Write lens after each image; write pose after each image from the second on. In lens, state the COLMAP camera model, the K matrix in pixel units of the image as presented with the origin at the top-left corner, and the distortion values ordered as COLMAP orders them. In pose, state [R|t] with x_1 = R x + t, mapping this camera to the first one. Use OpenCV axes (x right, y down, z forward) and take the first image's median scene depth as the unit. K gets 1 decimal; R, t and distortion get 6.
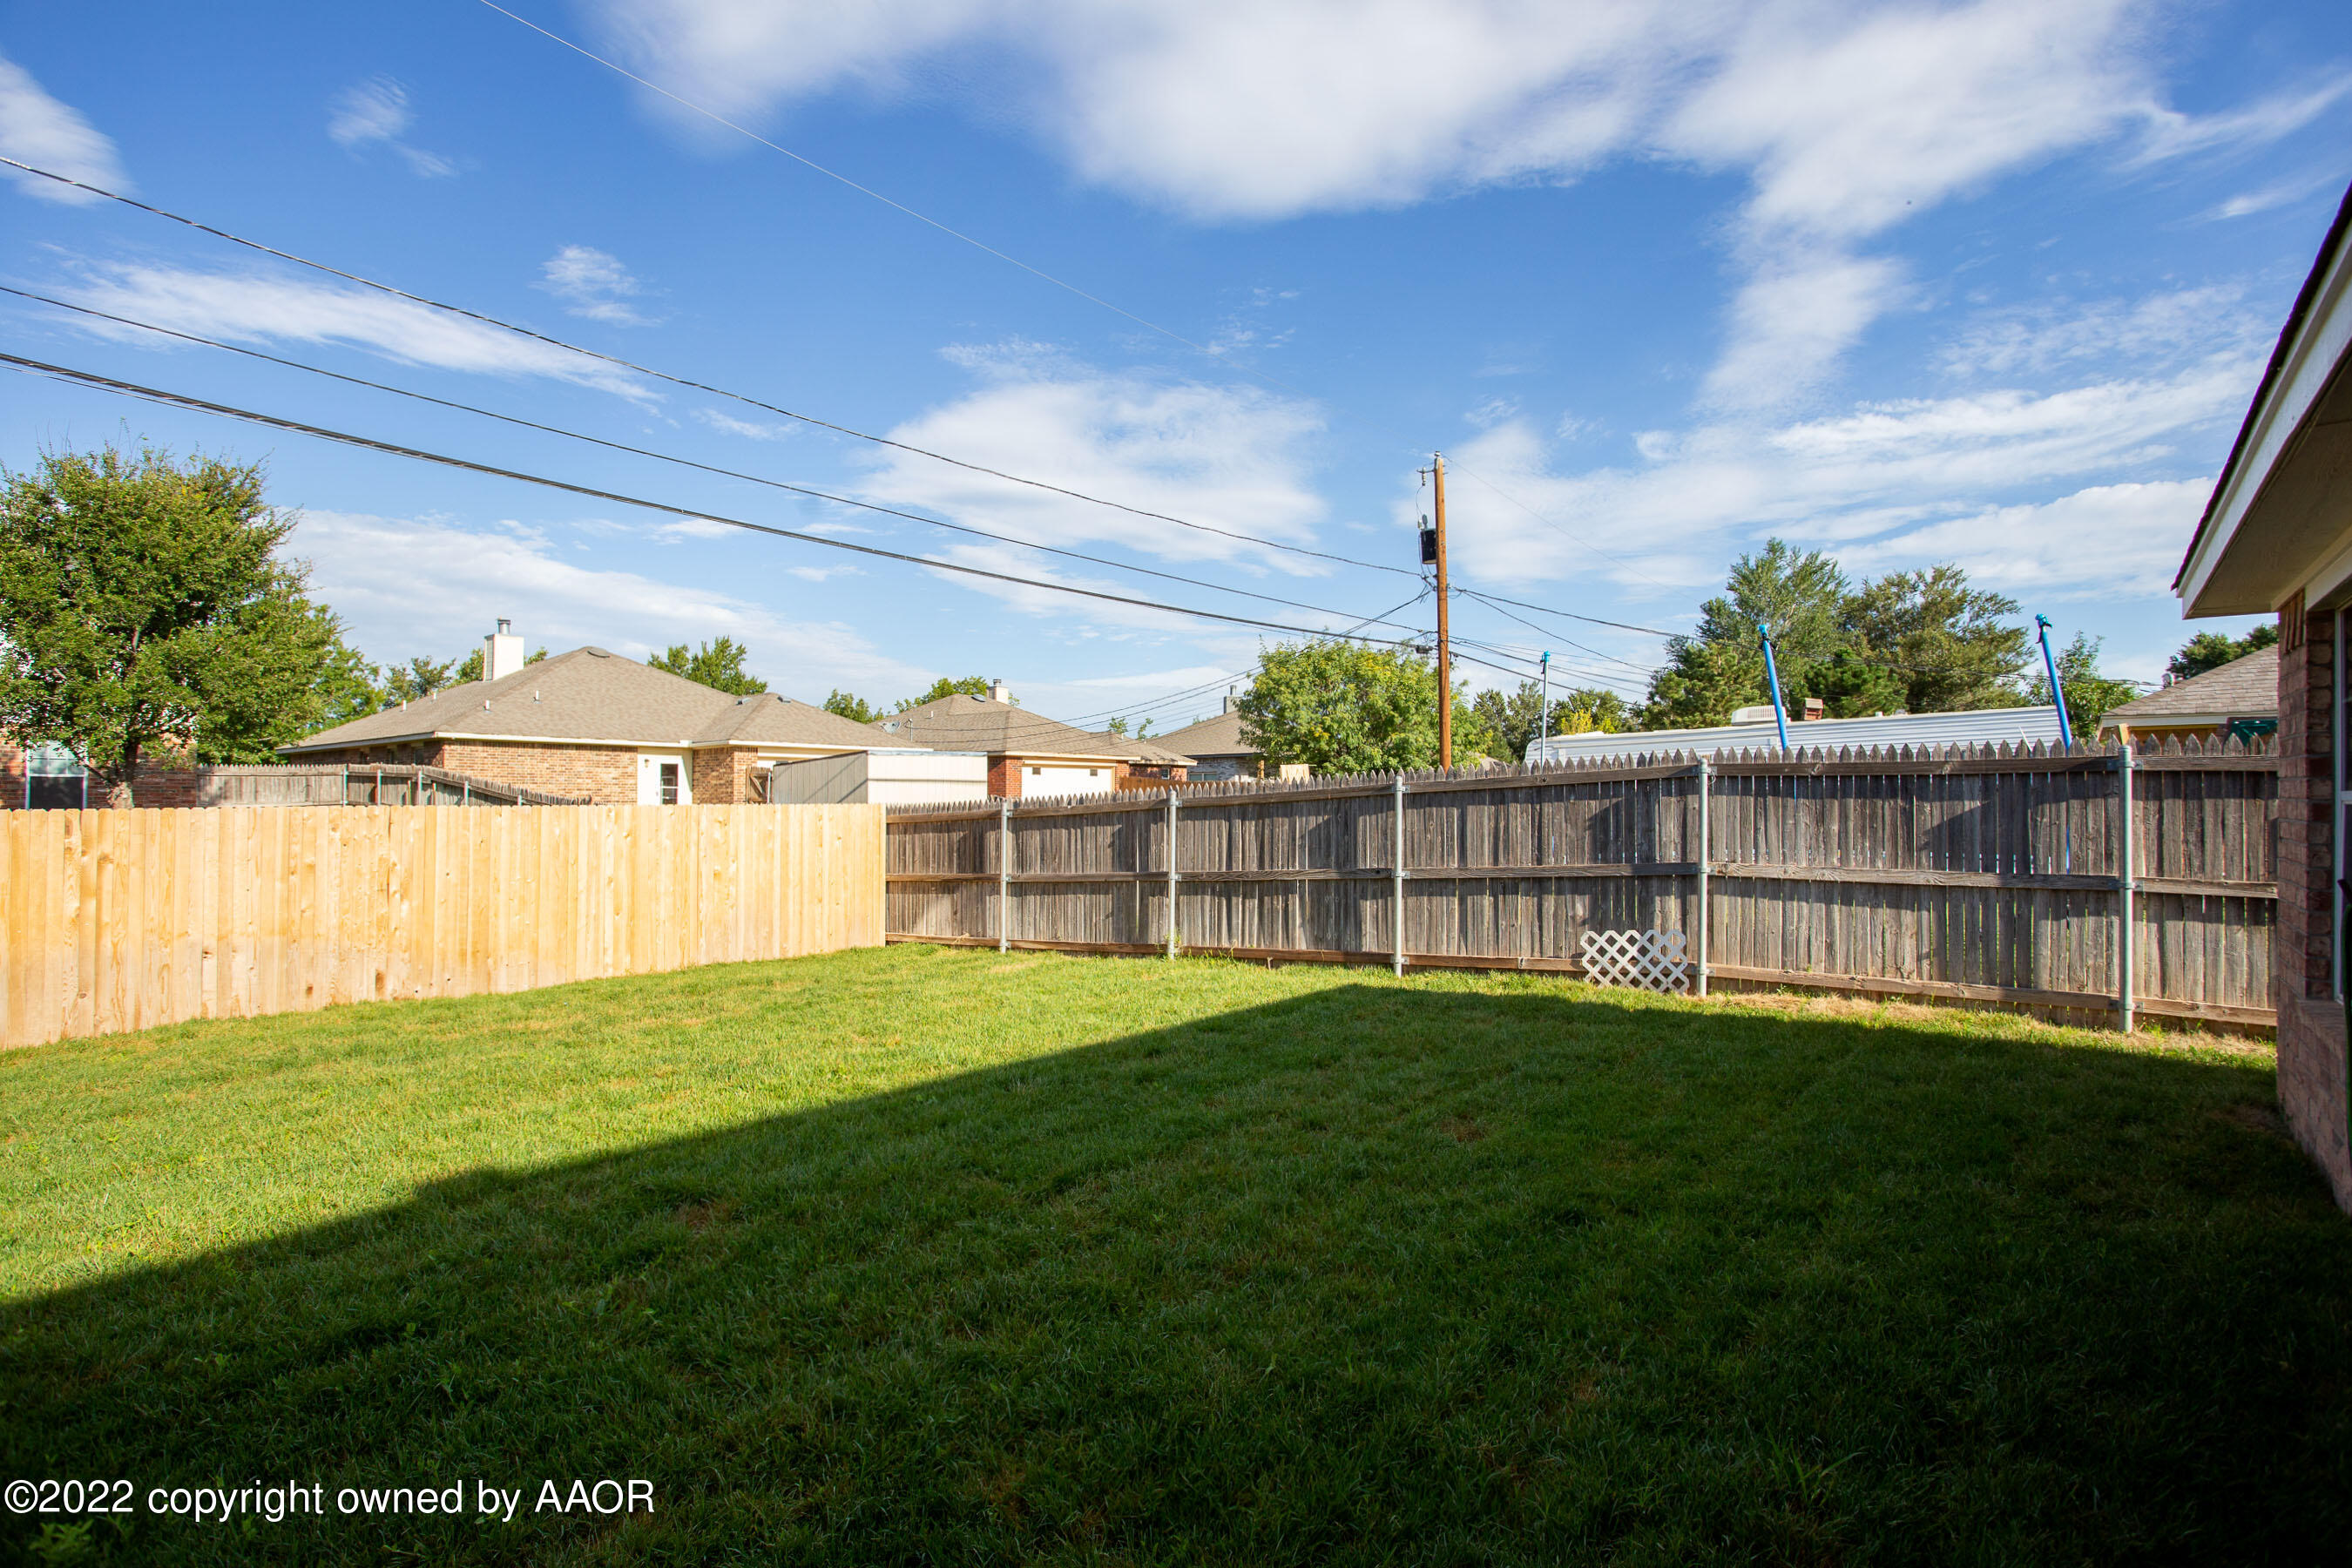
lens RADIAL K [[1152.5, 0, 1192.3], [0, 1152.5, 764.2], [0, 0, 1]] dist [-0.065836, 0.025434]
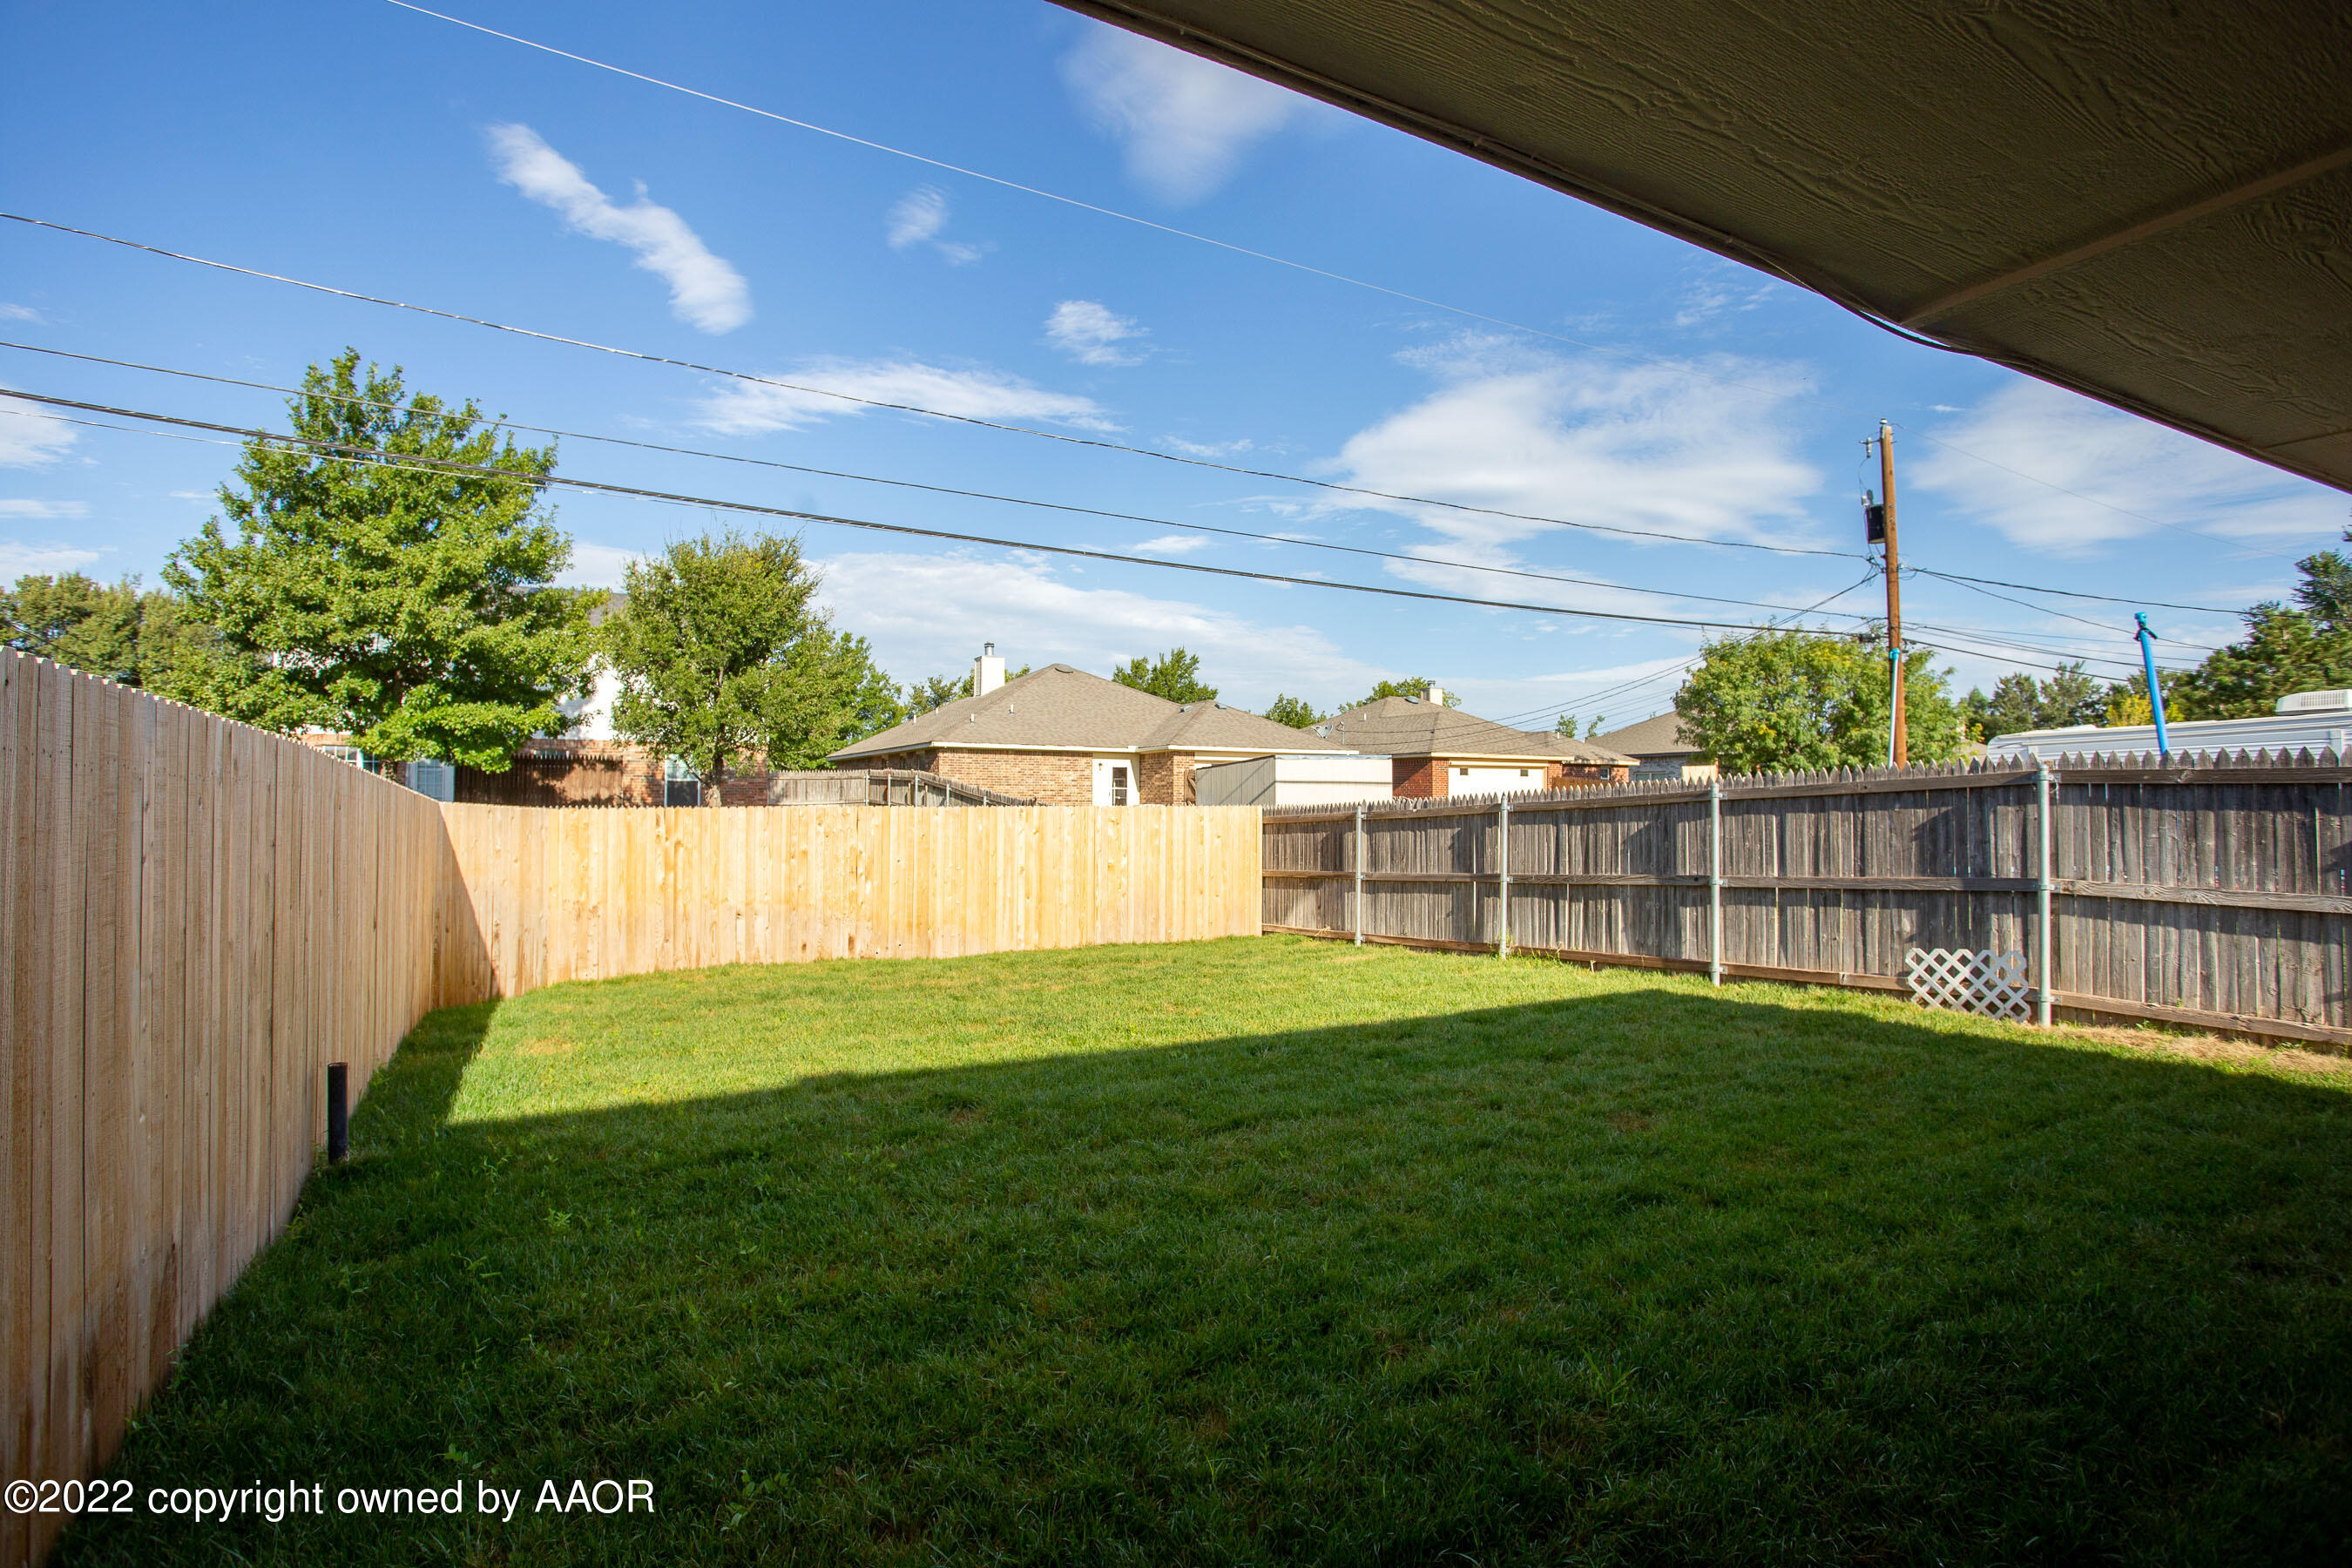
lens RADIAL K [[1152.5, 0, 1219.7], [0, 1152.5, 751.5], [0, 0, 1]] dist [-0.065836, 0.025434]
pose [[0.930977, -0.009536, -0.364953, 0.127608], [0.005858, 0.999920, -0.011184, -0.007333], [0.365031, 0.008274, 0.930959, -0.060420]]
